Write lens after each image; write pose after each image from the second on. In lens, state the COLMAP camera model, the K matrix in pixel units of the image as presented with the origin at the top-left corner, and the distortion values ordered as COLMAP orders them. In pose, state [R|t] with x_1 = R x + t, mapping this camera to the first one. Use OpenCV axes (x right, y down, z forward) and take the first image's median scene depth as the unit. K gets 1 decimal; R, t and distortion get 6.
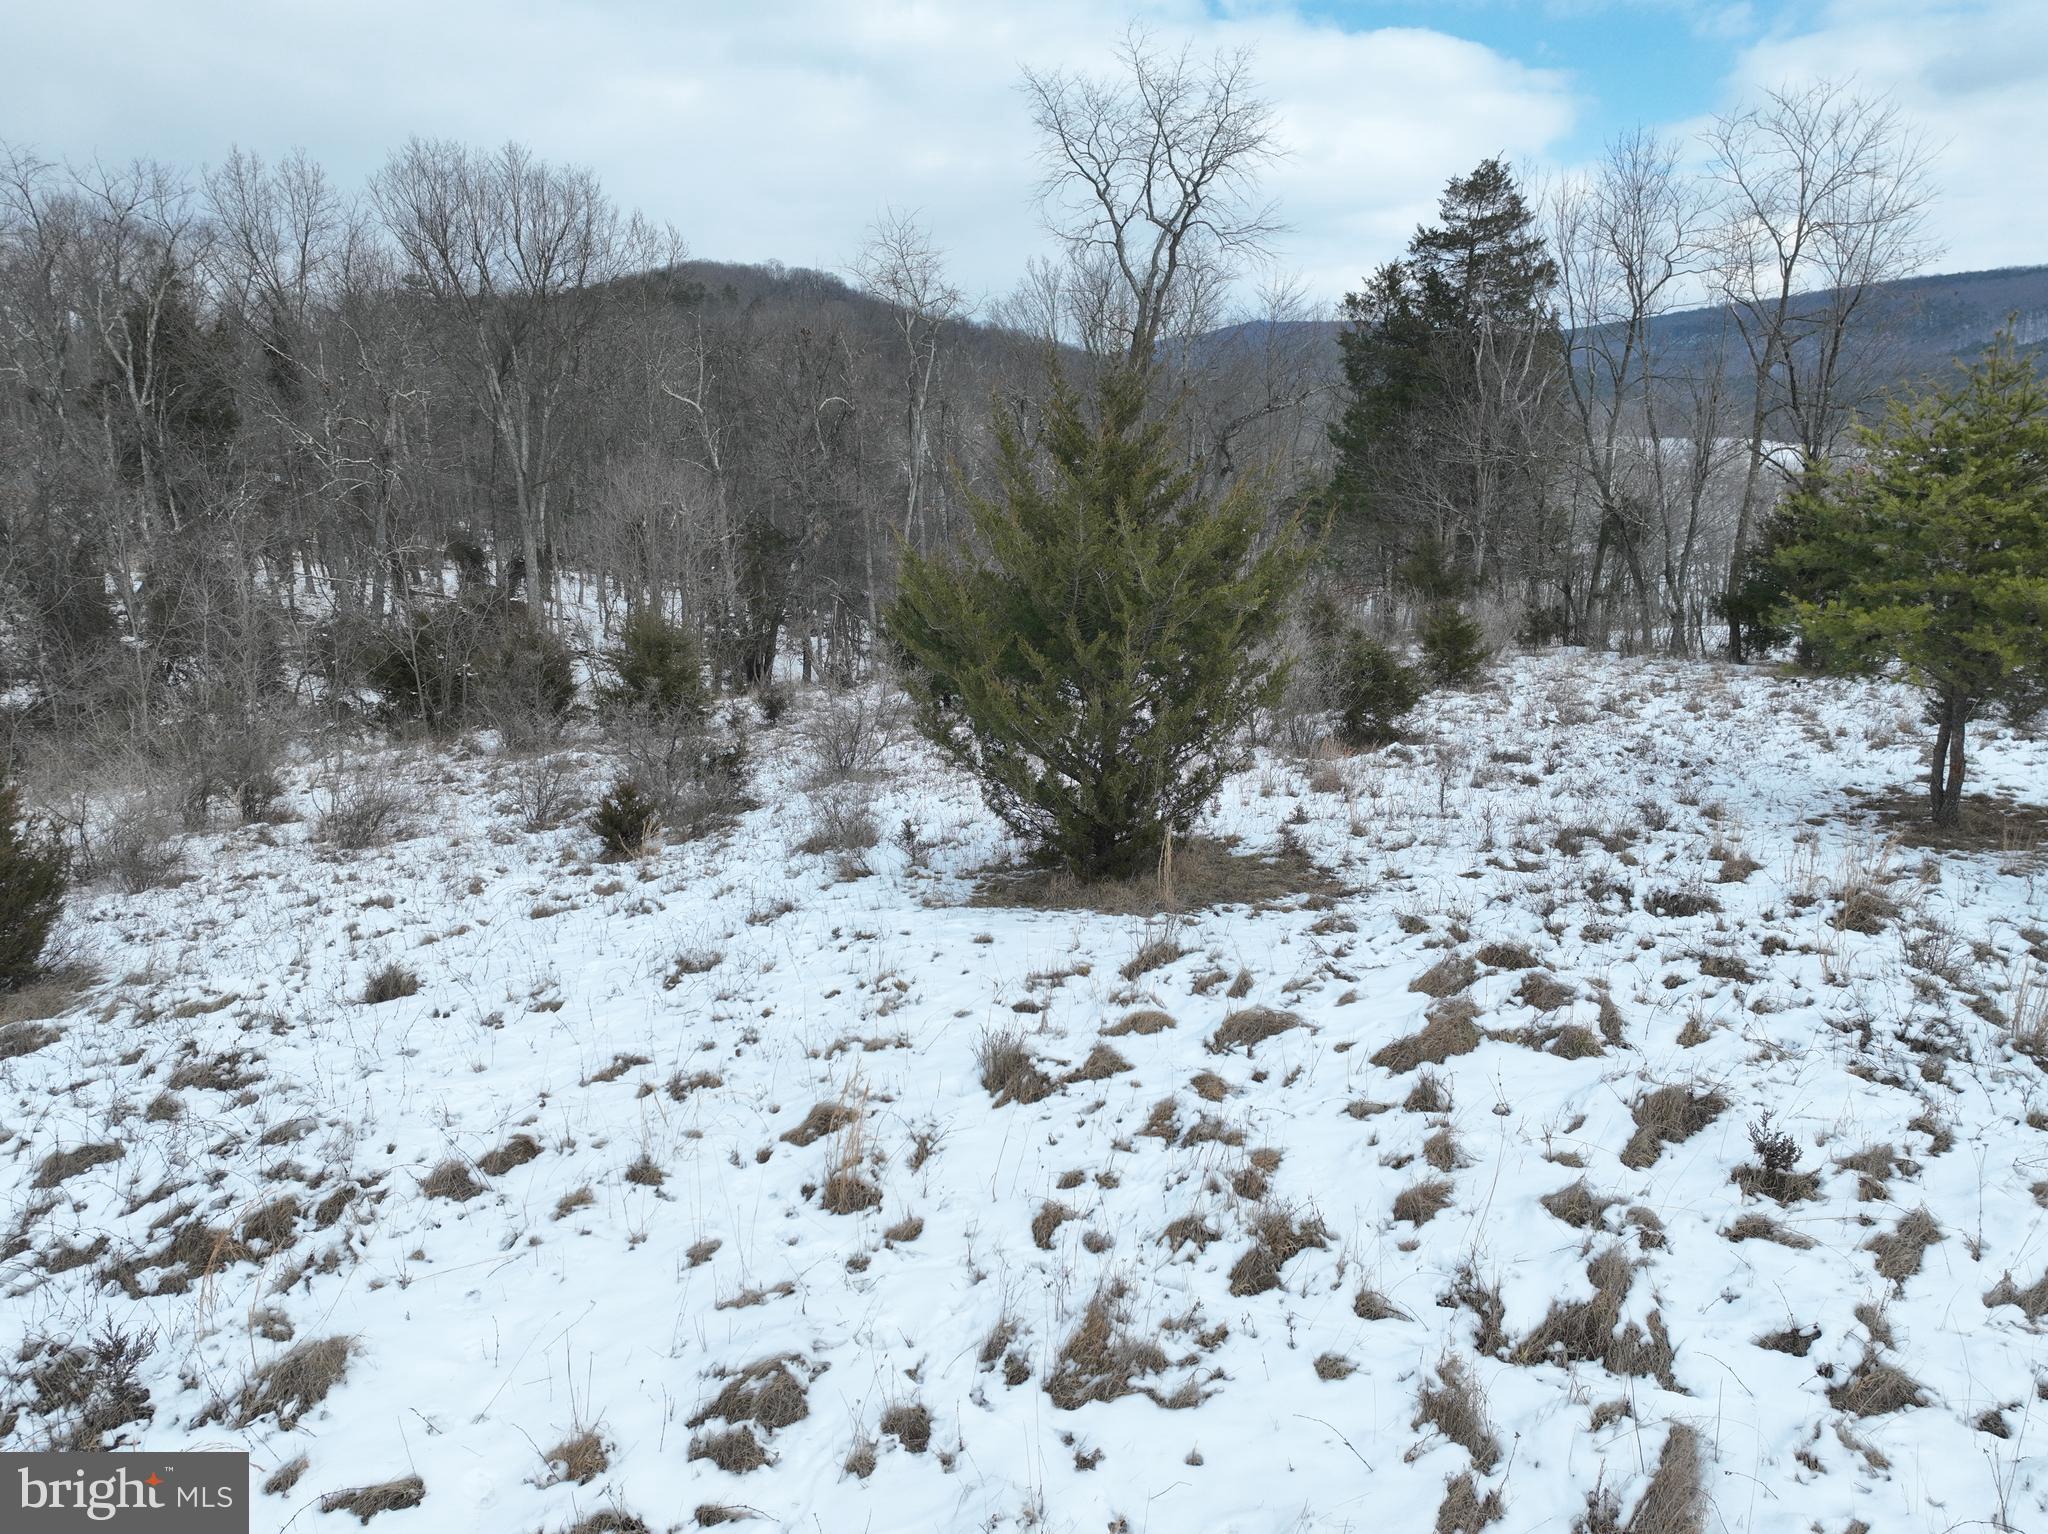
lens RADIAL K [[1432.5, 0, 1042.7], [0, 1432.5, 775.9], [0, 0, 1]] dist [0.001188, 0.015035]
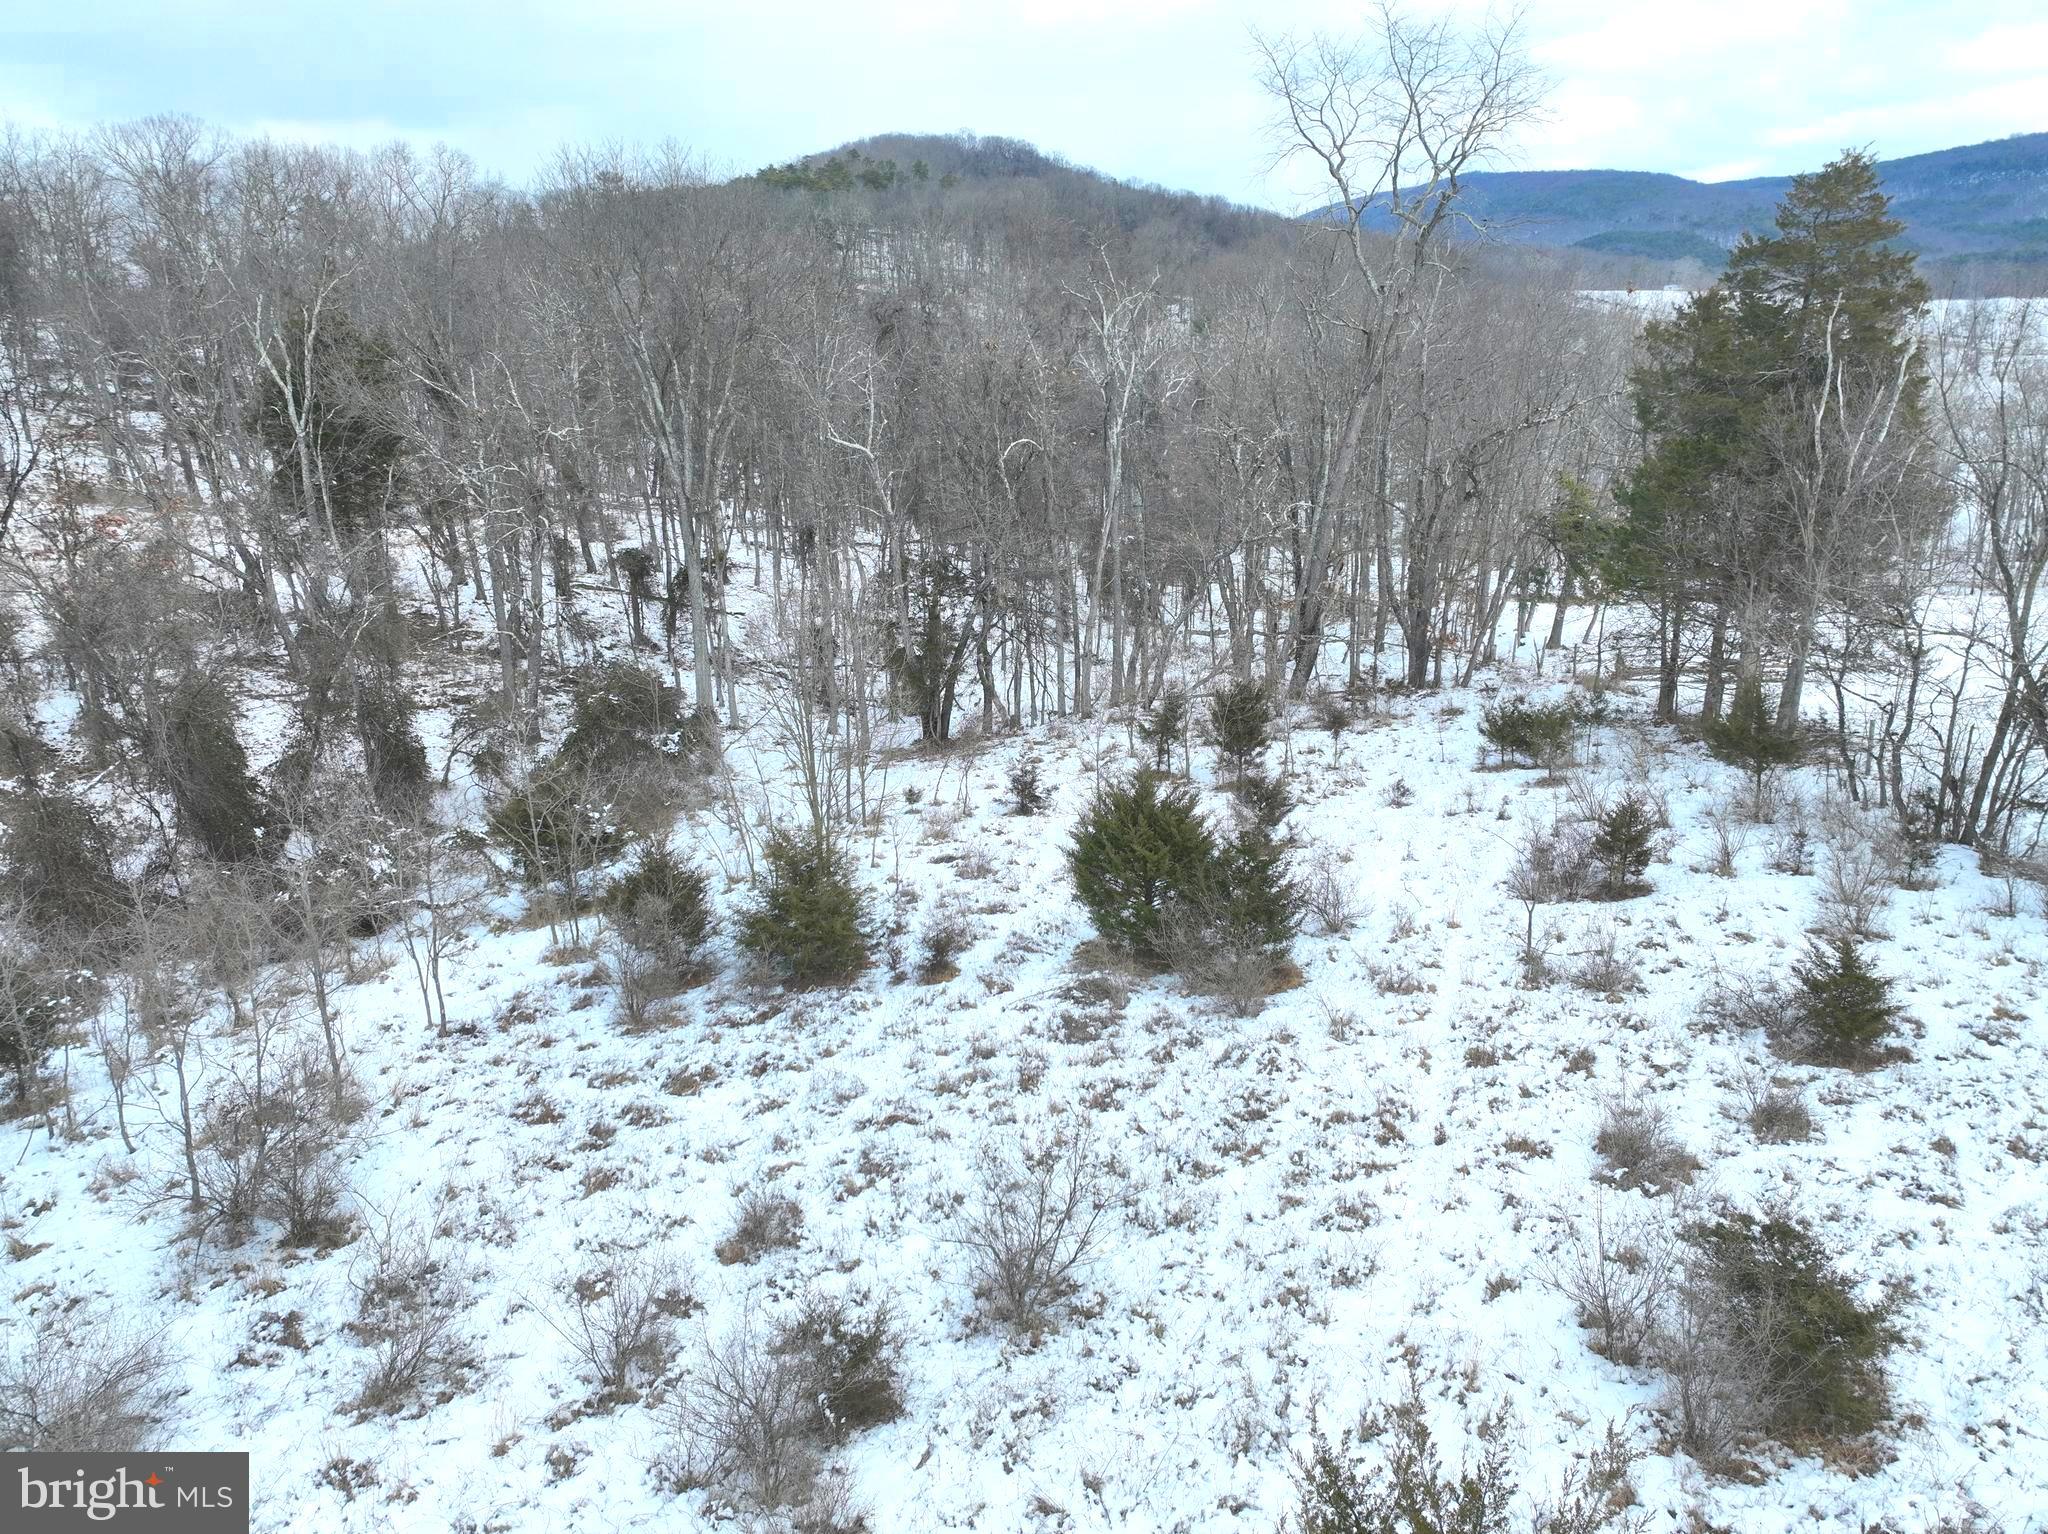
lens RADIAL K [[1432.5, 0, 1043.3], [0, 1432.5, 764.7], [0, 0, 1]] dist [0.001188, 0.015035]
pose [[0.991665, 0.024999, -0.126398, -0.030134], [-0.014538, 0.996442, 0.083017, -0.255905], [0.128024, -0.080488, 0.988500, 0.222683]]
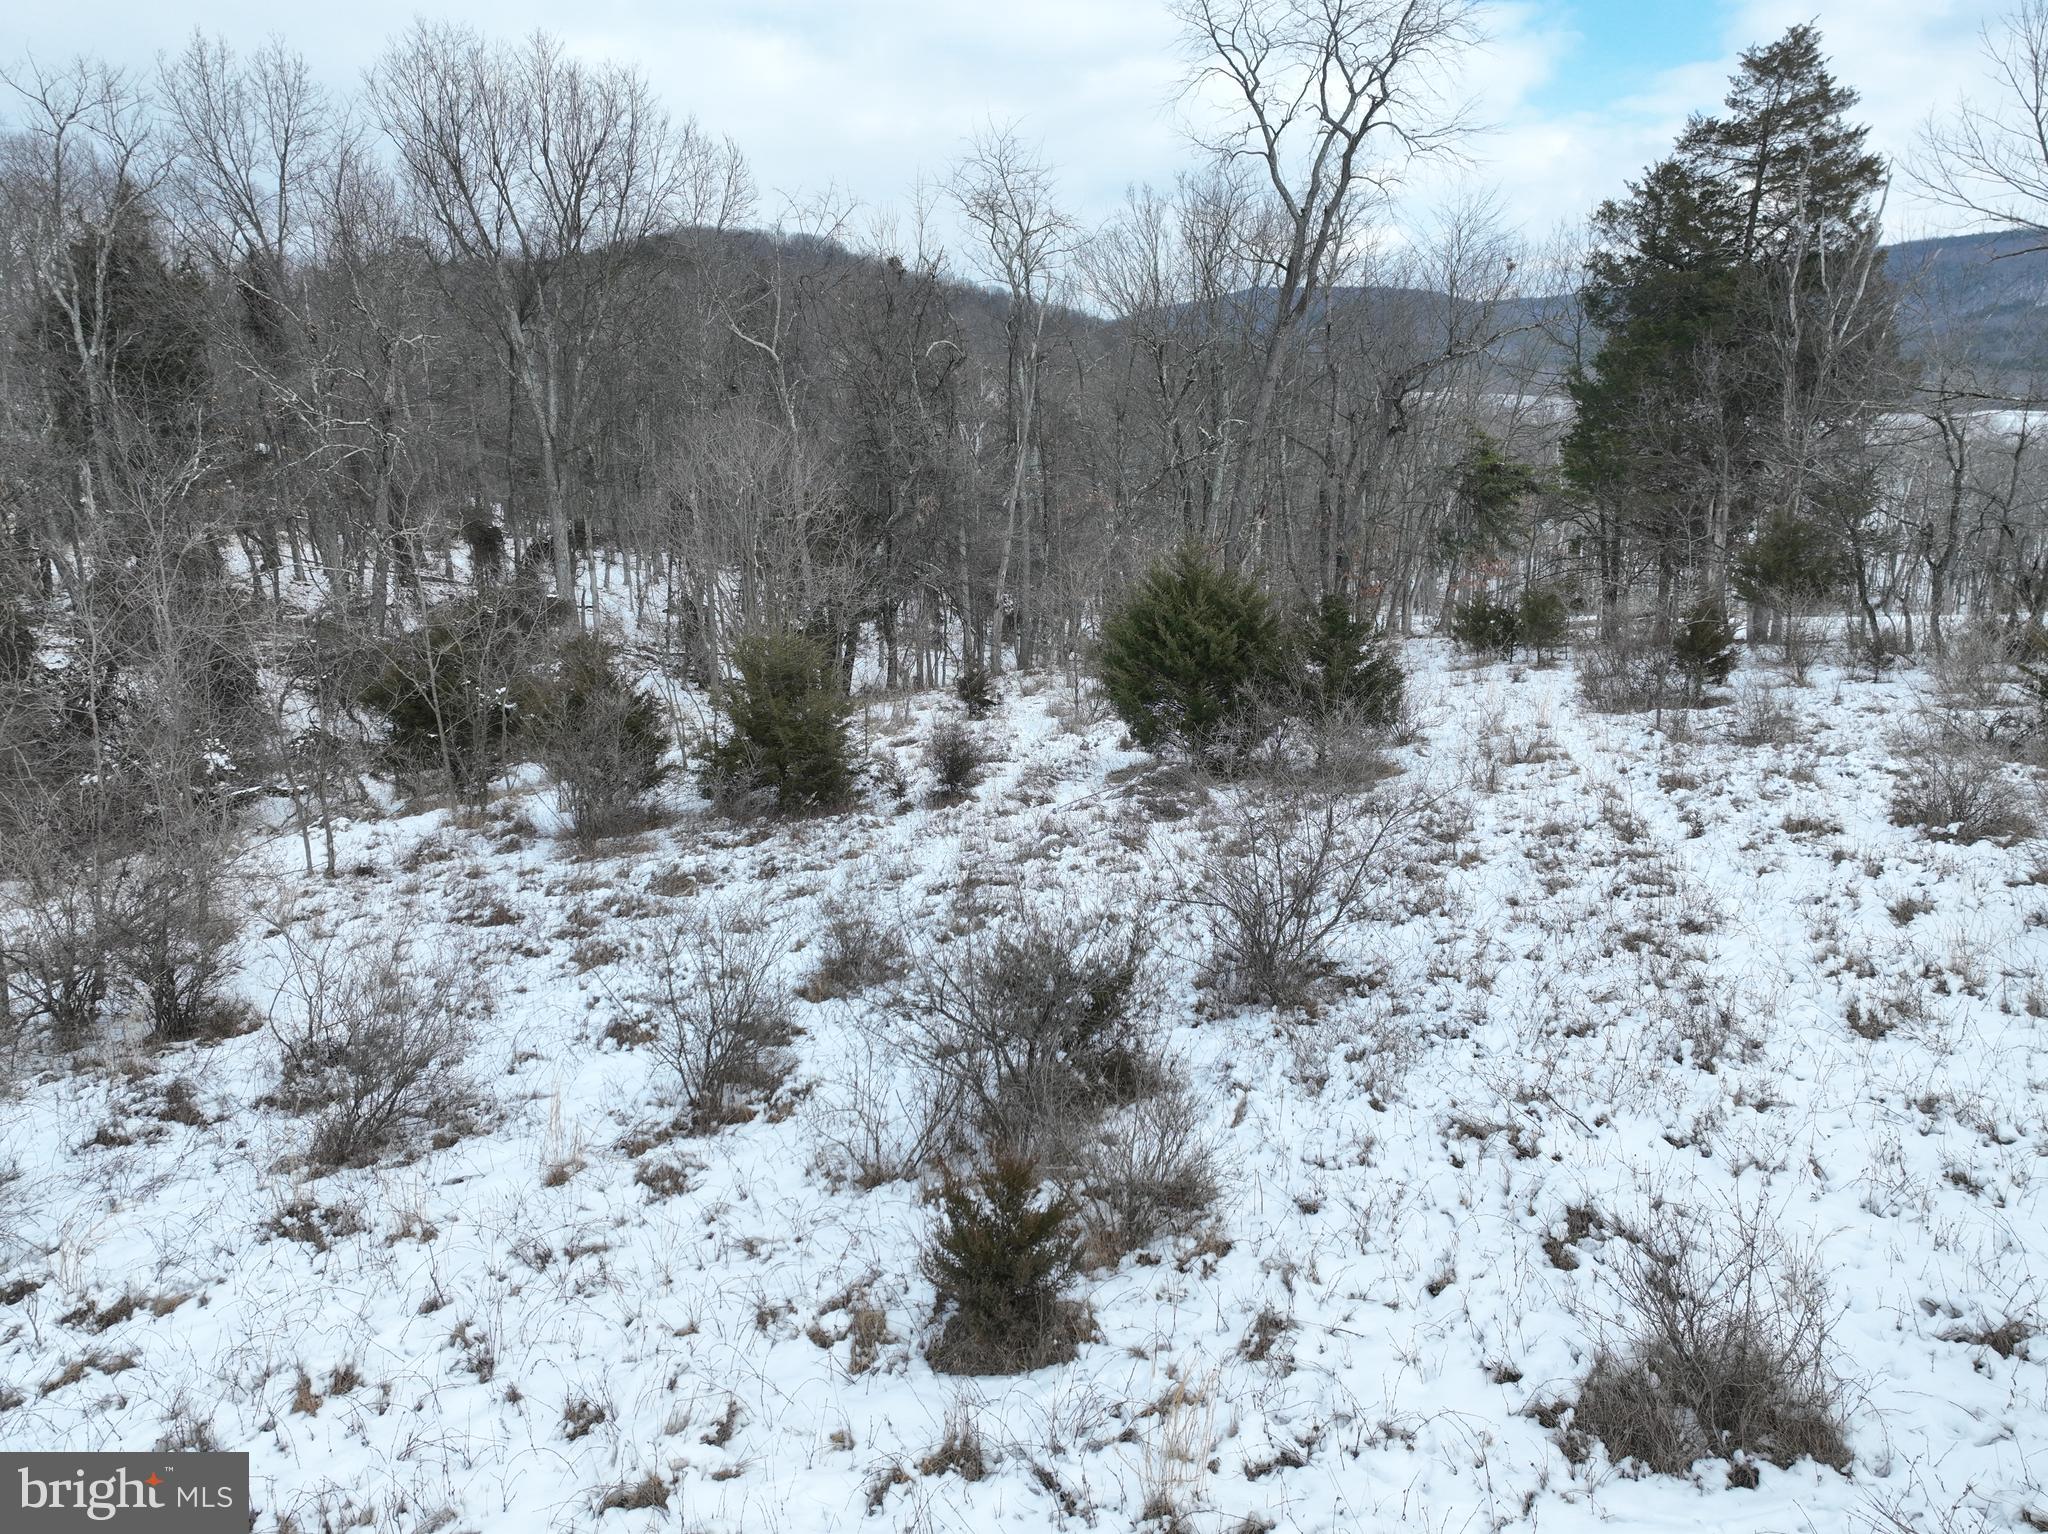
lens RADIAL K [[1432.5, 0, 1038.9], [0, 1432.5, 761.1], [0, 0, 1]] dist [0.001188, 0.015035]
pose [[0.999990, -0.004218, -0.001567, -0.168299], [0.004235, 0.999932, 0.010892, -0.066704], [0.001521, -0.010898, 0.999939, 0.354158]]
